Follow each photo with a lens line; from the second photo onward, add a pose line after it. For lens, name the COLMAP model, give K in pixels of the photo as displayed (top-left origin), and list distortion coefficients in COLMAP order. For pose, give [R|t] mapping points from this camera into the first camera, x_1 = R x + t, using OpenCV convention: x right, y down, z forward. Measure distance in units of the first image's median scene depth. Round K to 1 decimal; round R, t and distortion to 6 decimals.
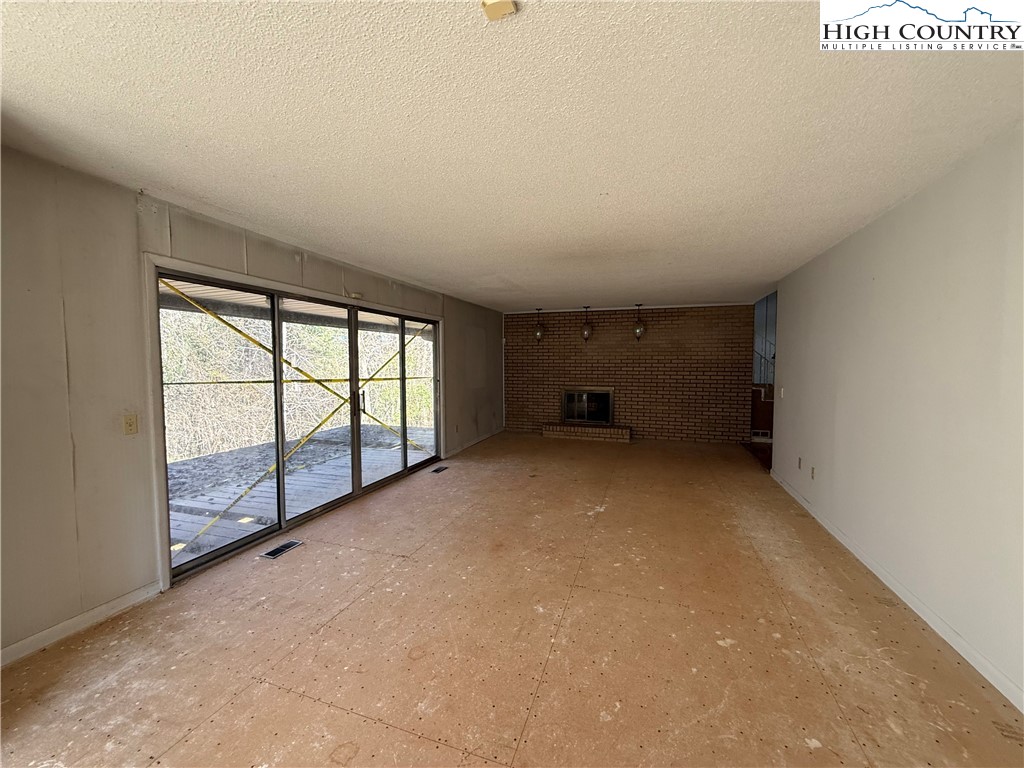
lens RADIAL K [[409.3, 0, 509.1], [0, 409.3, 384.5], [0, 0, 1]] dist [-0.000926, -0.000288]
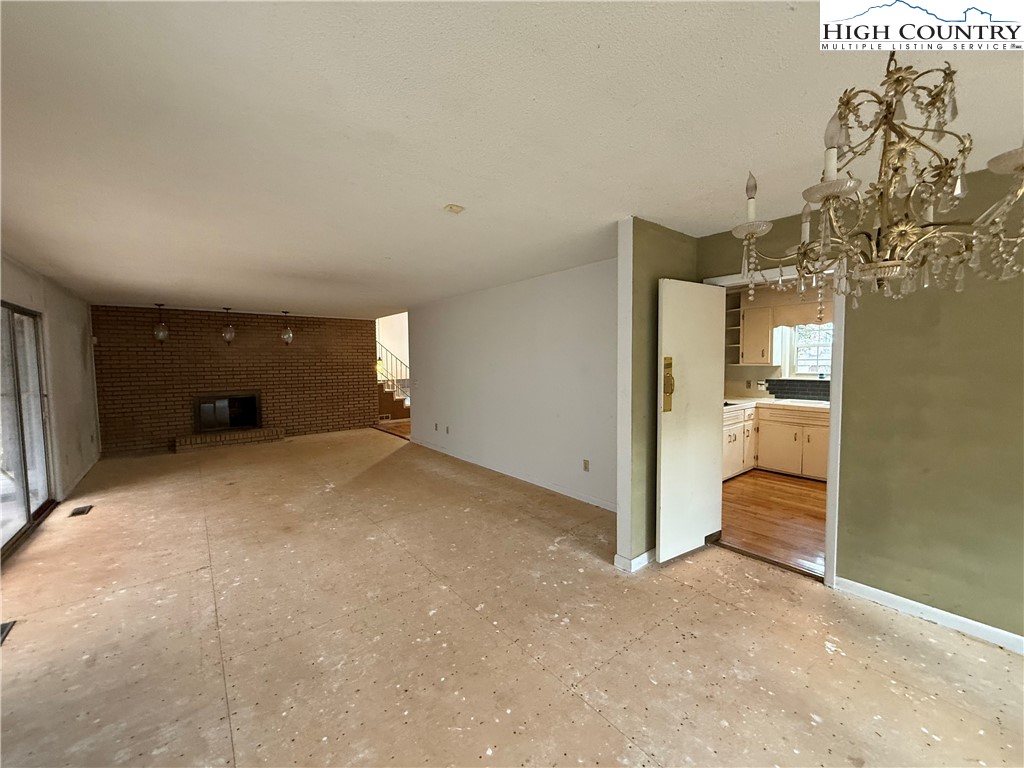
lens RADIAL K [[409.3, 0, 509.1], [0, 409.3, 384.5], [0, 0, 1]] dist [-0.000926, -0.000288]
pose [[0.535786, -0.054647, 0.842583, -0.536362], [0.055563, 0.998022, 0.029397, -0.007478], [-0.842524, 0.031066, 0.537763, -0.131083]]
